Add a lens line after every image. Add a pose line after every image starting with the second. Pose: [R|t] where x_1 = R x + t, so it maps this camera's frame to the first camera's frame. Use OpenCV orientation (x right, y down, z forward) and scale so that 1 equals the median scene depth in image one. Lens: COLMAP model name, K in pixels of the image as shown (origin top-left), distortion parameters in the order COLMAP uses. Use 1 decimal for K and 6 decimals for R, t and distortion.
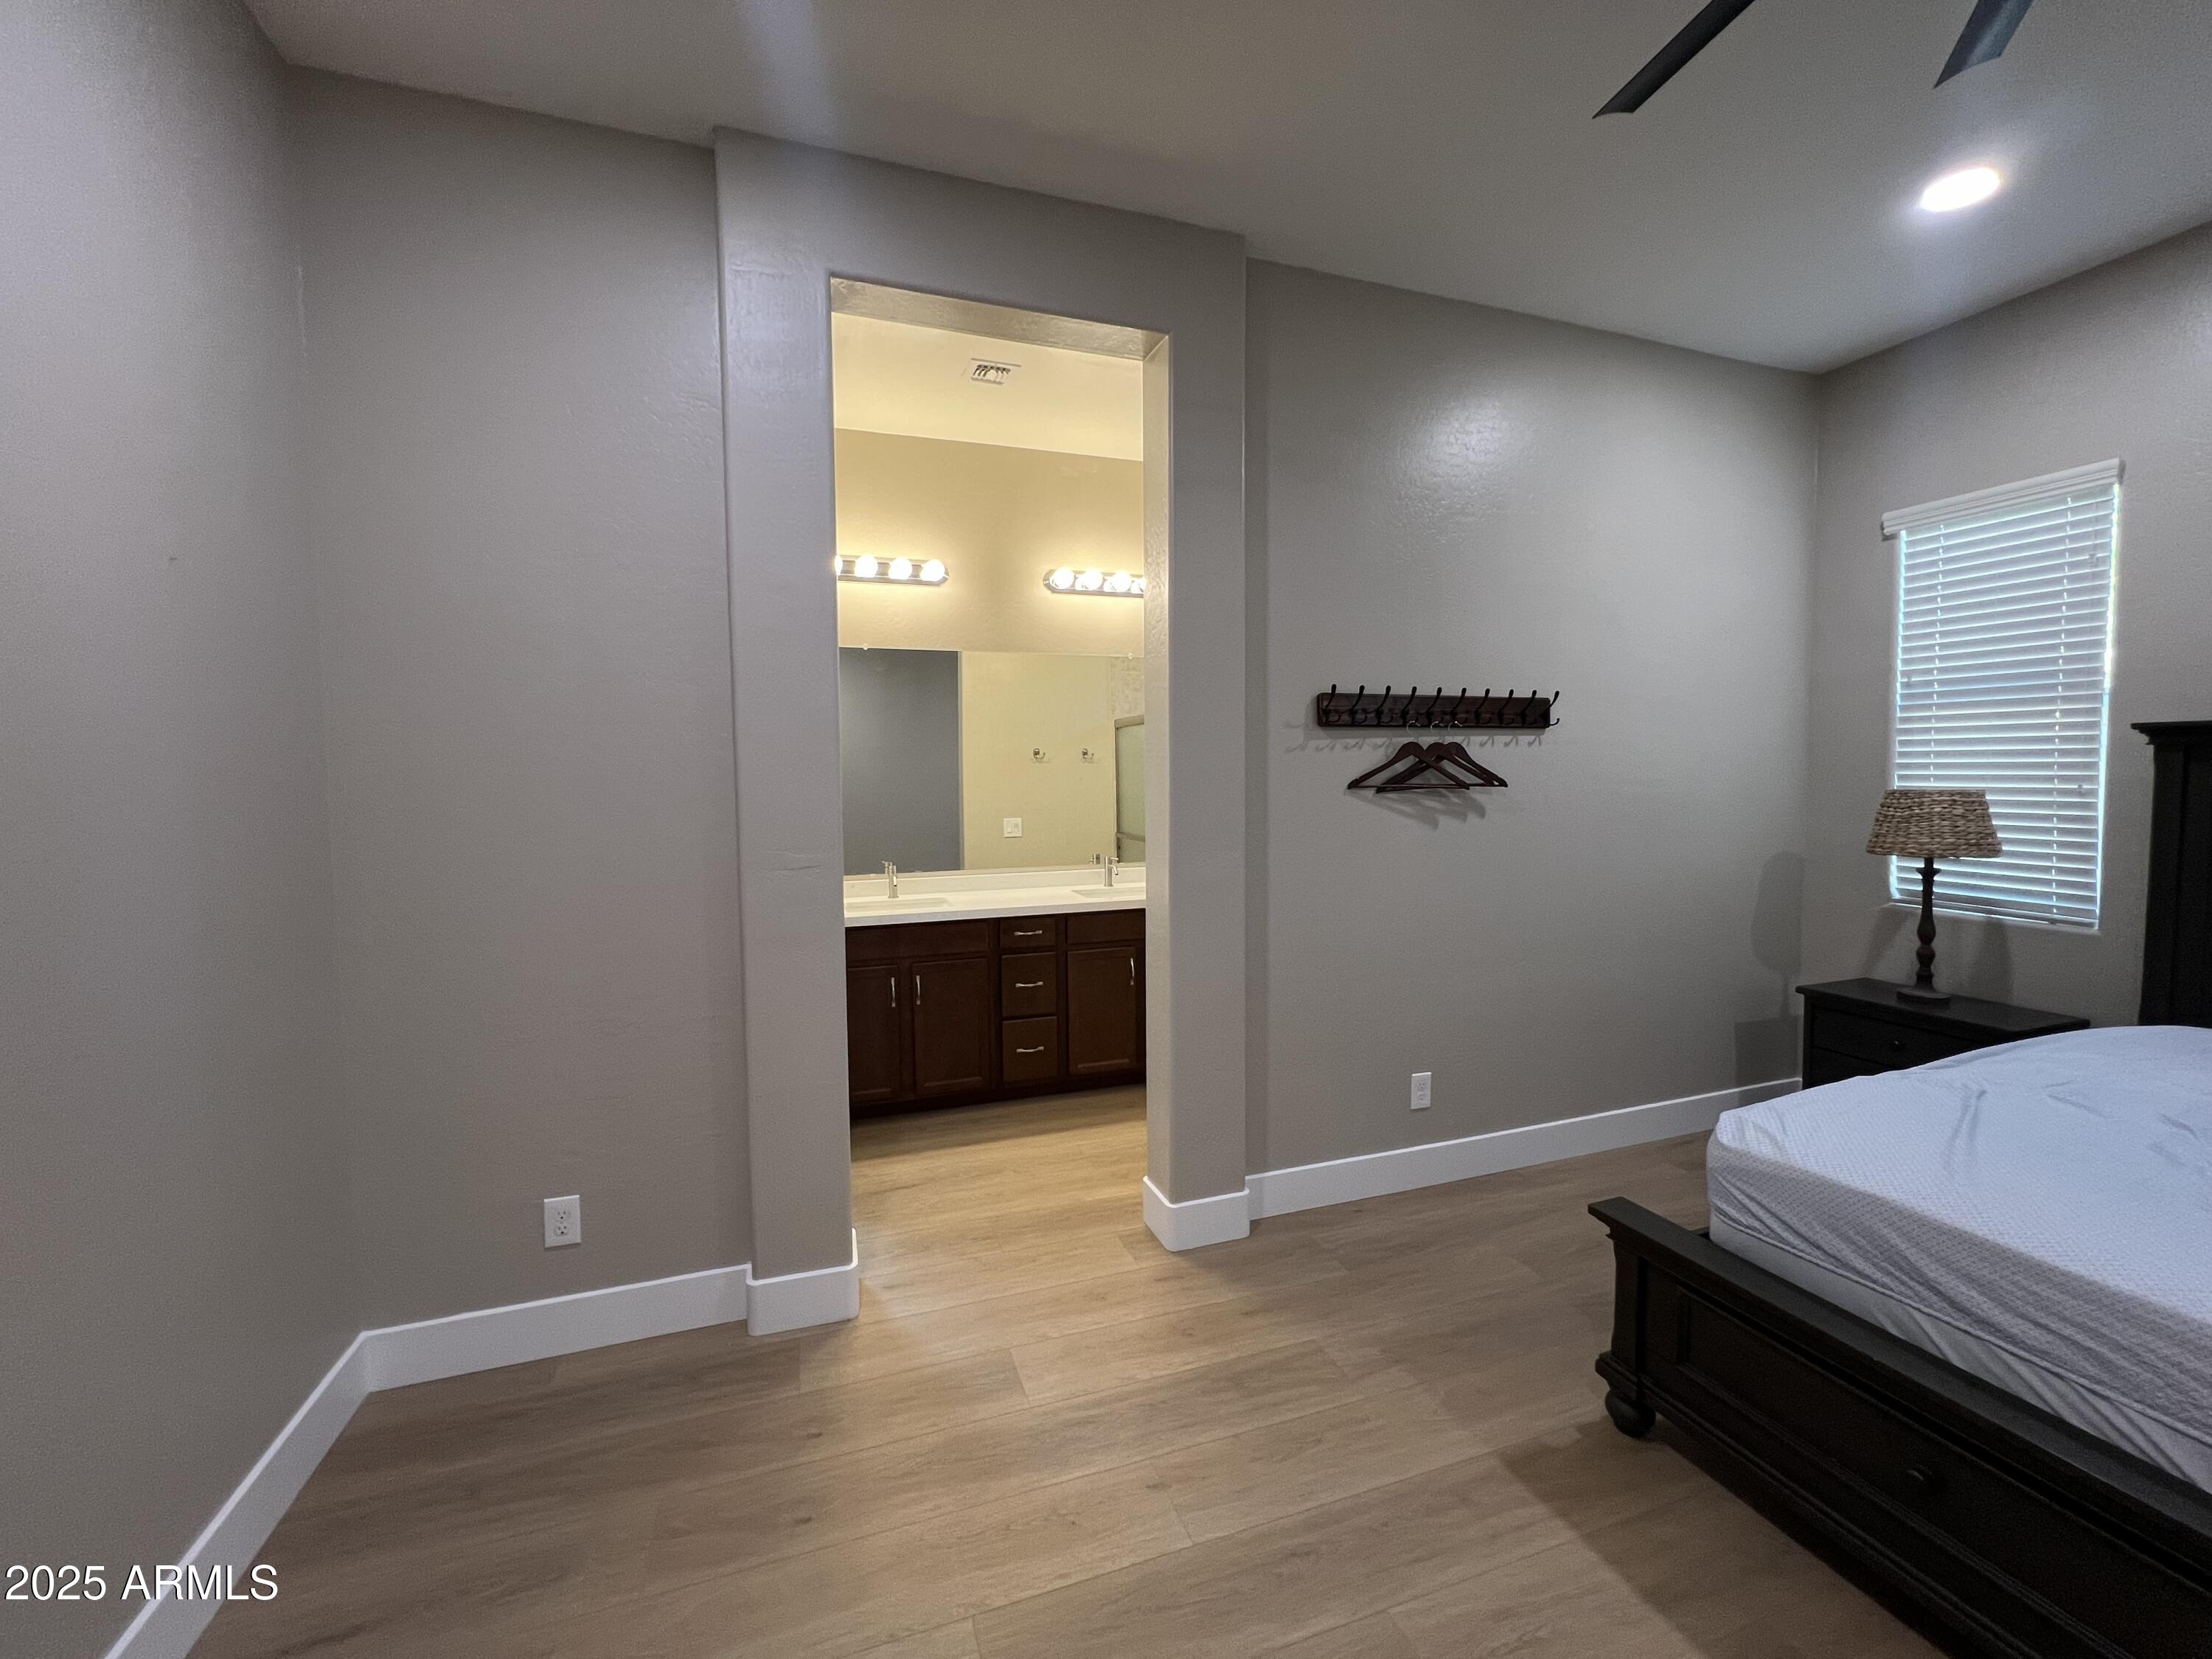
lens RADIAL K [[886.3, 0, 1105.7], [0, 886.3, 822.2], [0, 0, 1]] dist [-0.003050, 0.000864]
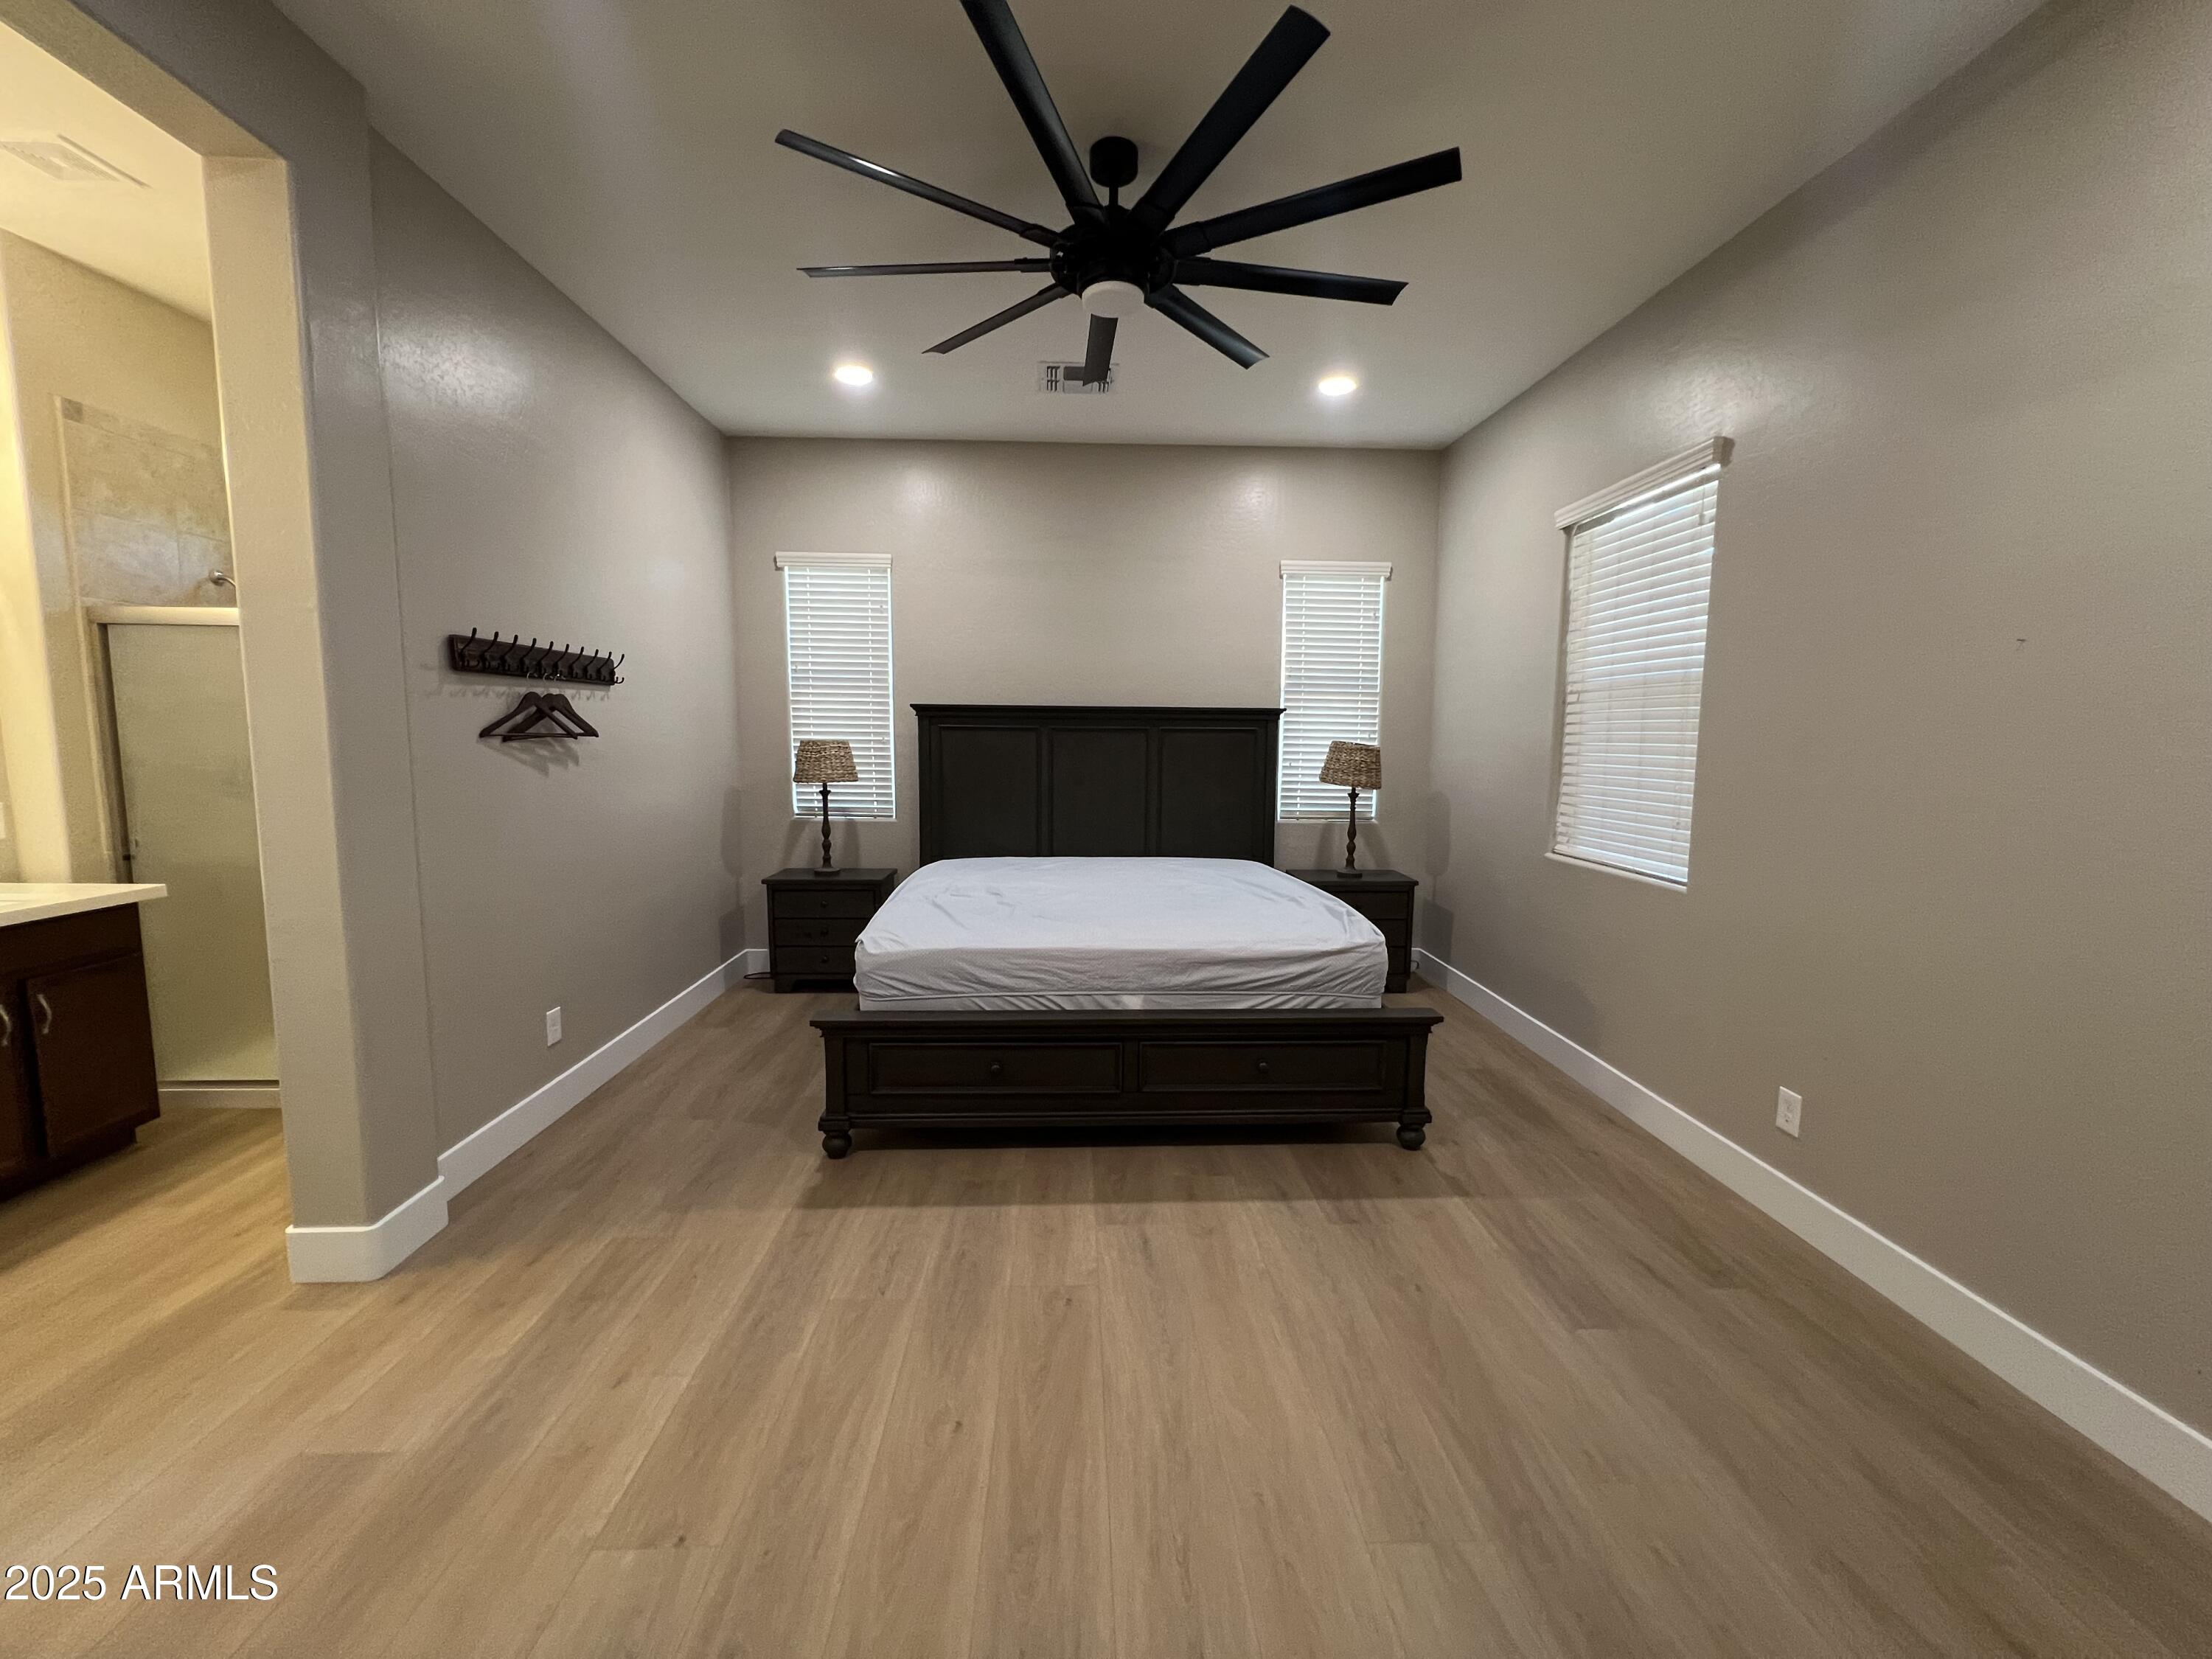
lens RADIAL K [[886.3, 0, 1098.3], [0, 886.3, 822.0], [0, 0, 1]] dist [-0.003050, 0.000864]
pose [[0.295373, -0.084456, 0.951642, -0.448331], [0.040993, 0.996288, 0.075695, 0.008989], [-0.954502, 0.016652, 0.297739, 0.068202]]
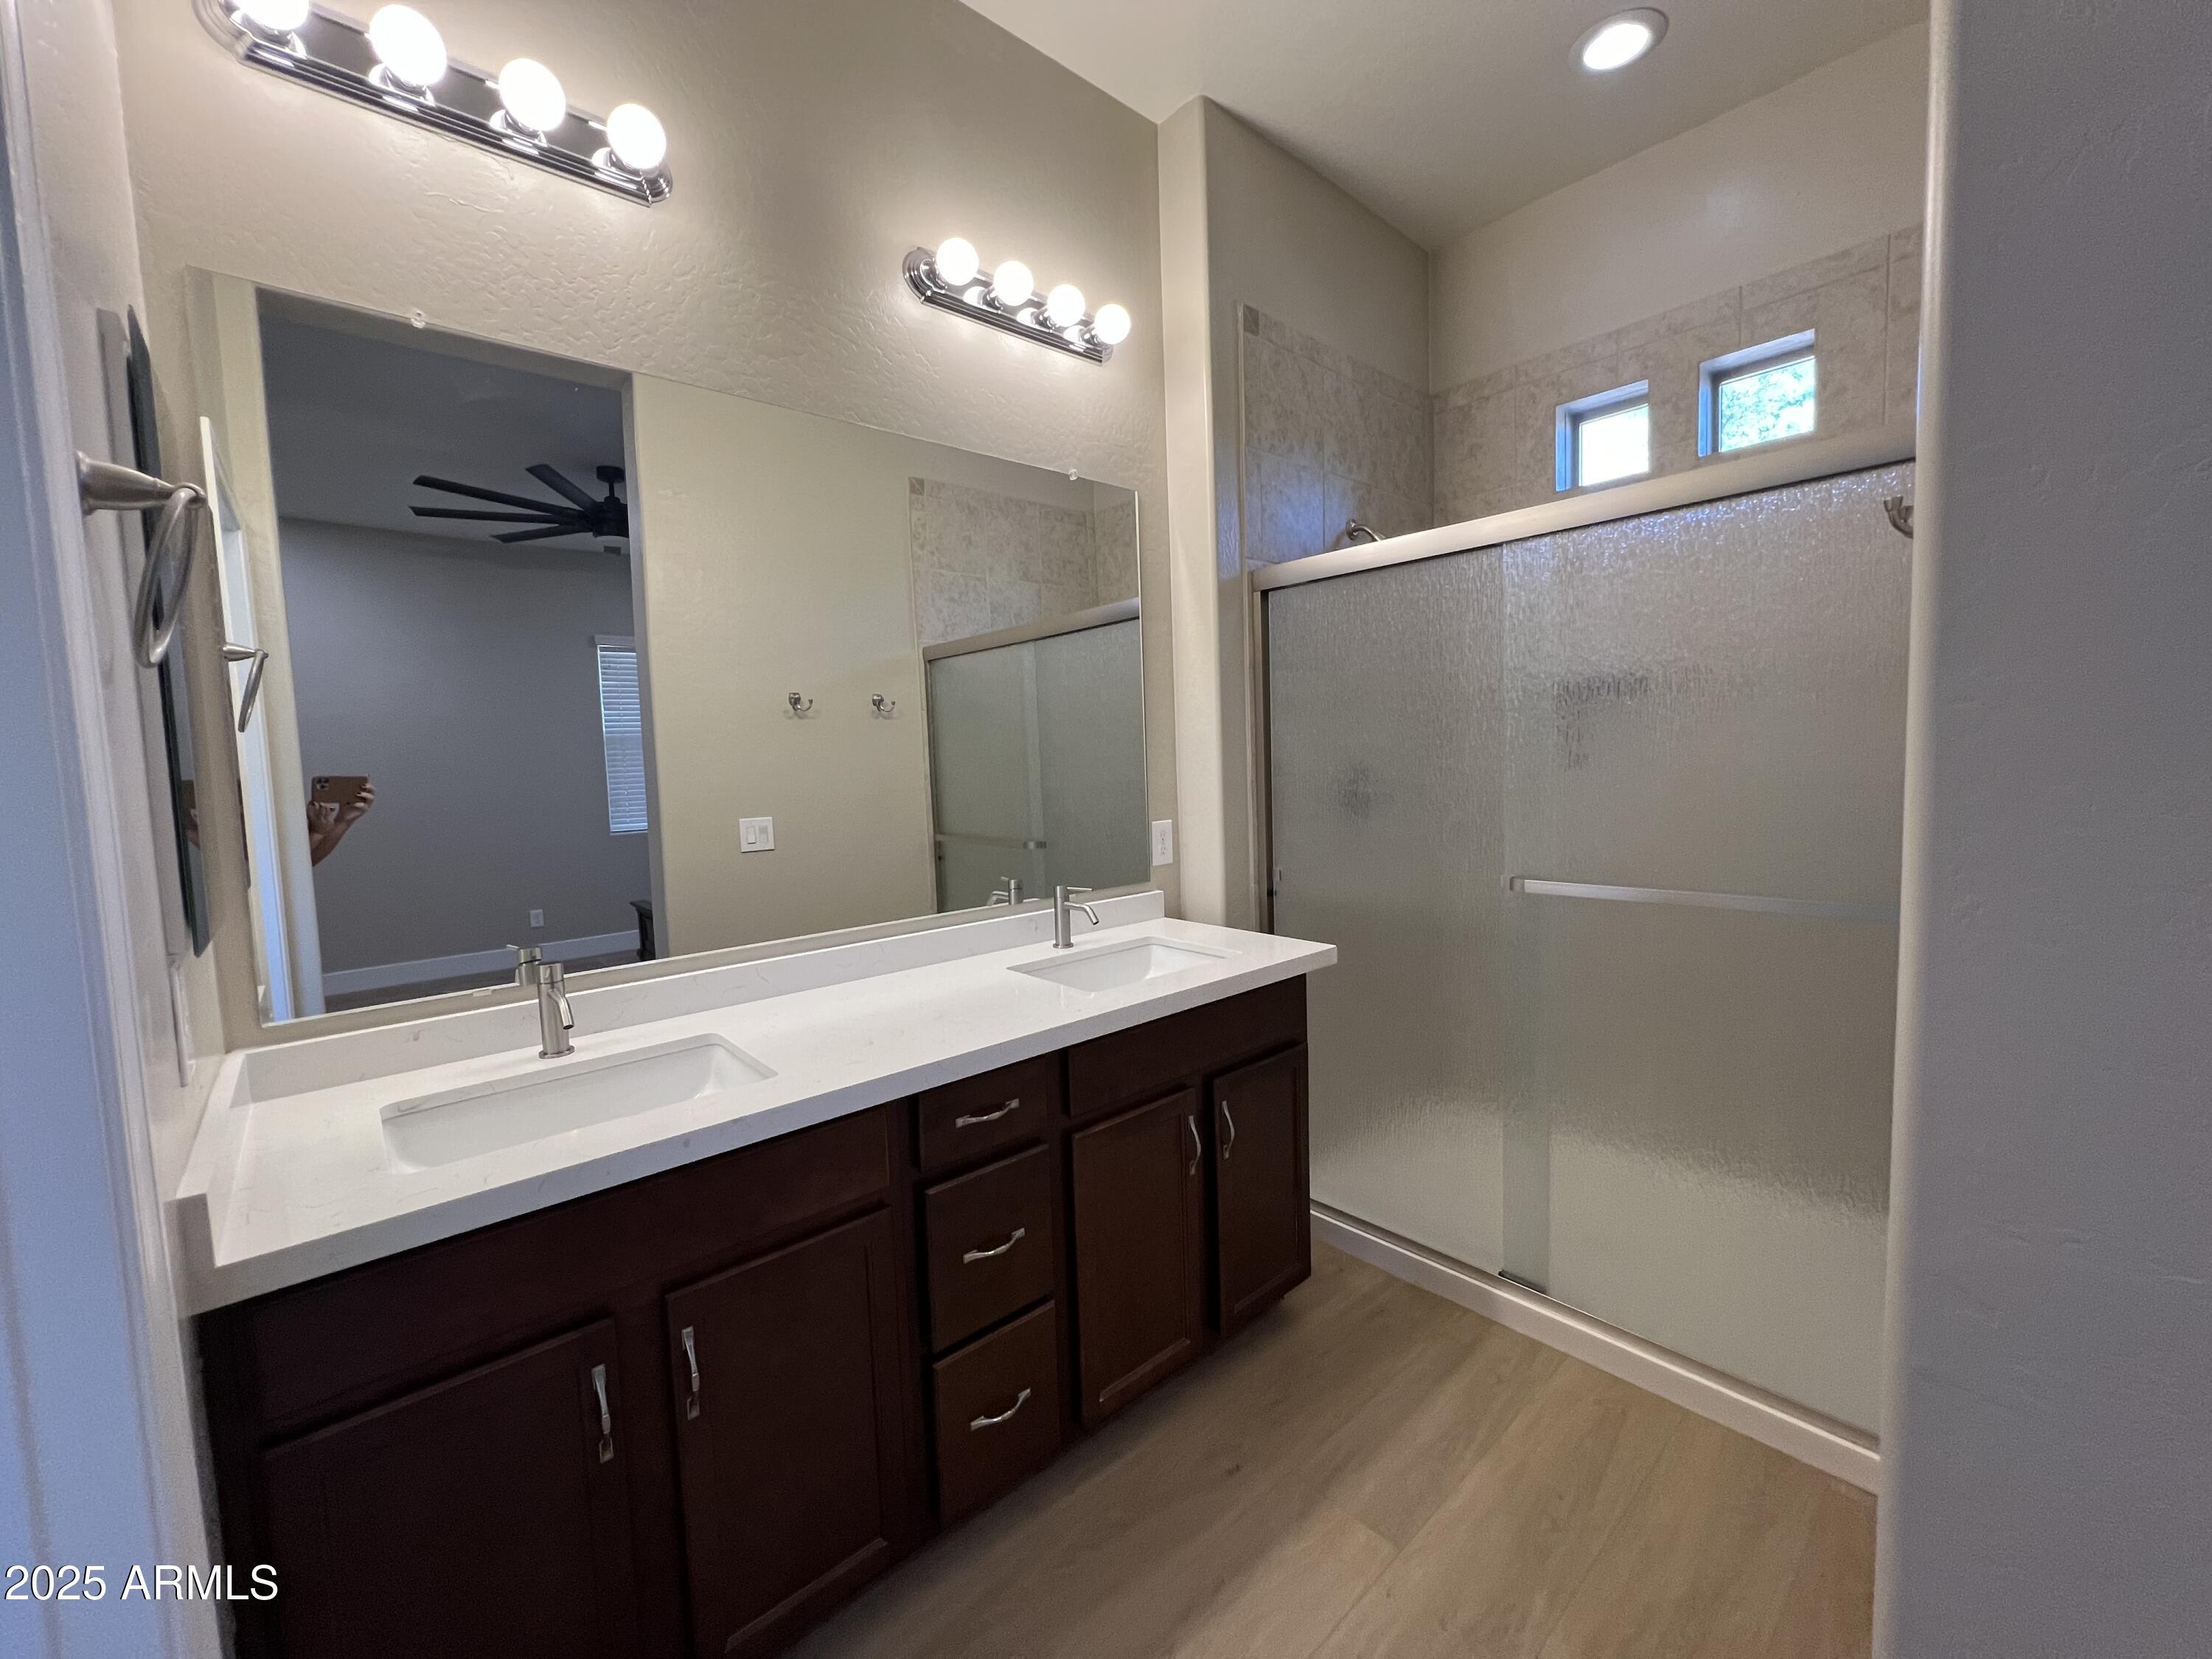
lens RADIAL K [[886.3, 0, 1085.9], [0, 886.3, 822.7], [0, 0, 1]] dist [-0.003050, 0.000864]
pose [[0.931083, -0.047705, 0.361675, -0.231313], [0.044328, 0.998861, 0.017633, -0.003606], [-0.362104, -0.000386, 0.932138, 0.821798]]
